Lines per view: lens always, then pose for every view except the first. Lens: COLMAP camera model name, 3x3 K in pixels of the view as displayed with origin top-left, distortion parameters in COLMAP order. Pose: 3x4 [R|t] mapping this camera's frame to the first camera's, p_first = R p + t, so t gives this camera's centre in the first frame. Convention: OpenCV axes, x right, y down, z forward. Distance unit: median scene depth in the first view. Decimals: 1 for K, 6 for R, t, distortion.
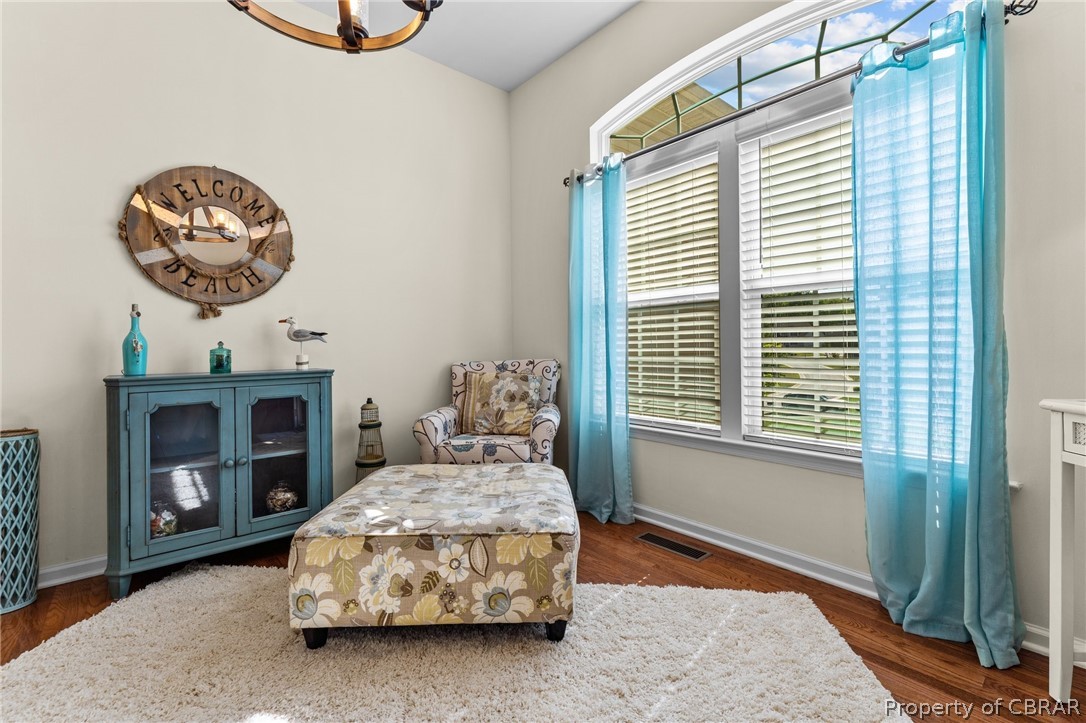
lens RADIAL K [[474.6, 0, 542.9], [0, 474.6, 341.5], [0, 0, 1]] dist [-0.001115, -0.000216]
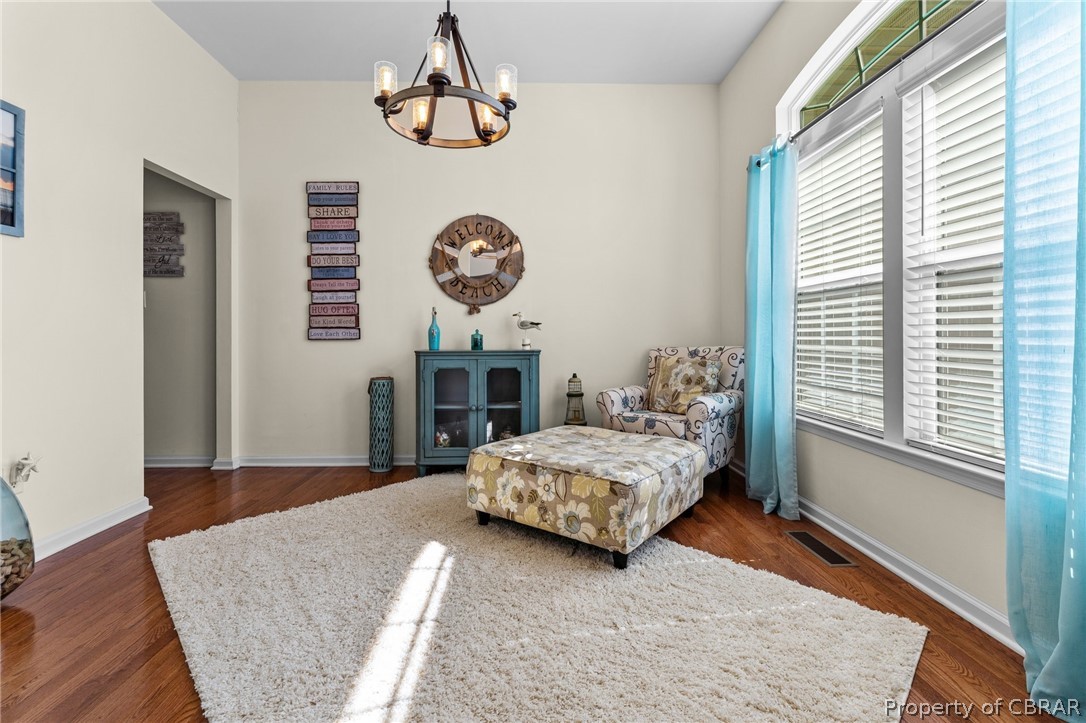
lens RADIAL K [[477.1, 0, 538.6], [0, 477.1, 329.7], [0, 0, 1]] dist [-0.000695, -0.000096]
pose [[0.782179, -0.000344, -0.623054, 0.434121], [0.002517, 0.999993, 0.002608, -0.002463], [0.623049, -0.003609, 0.782174, -0.077144]]
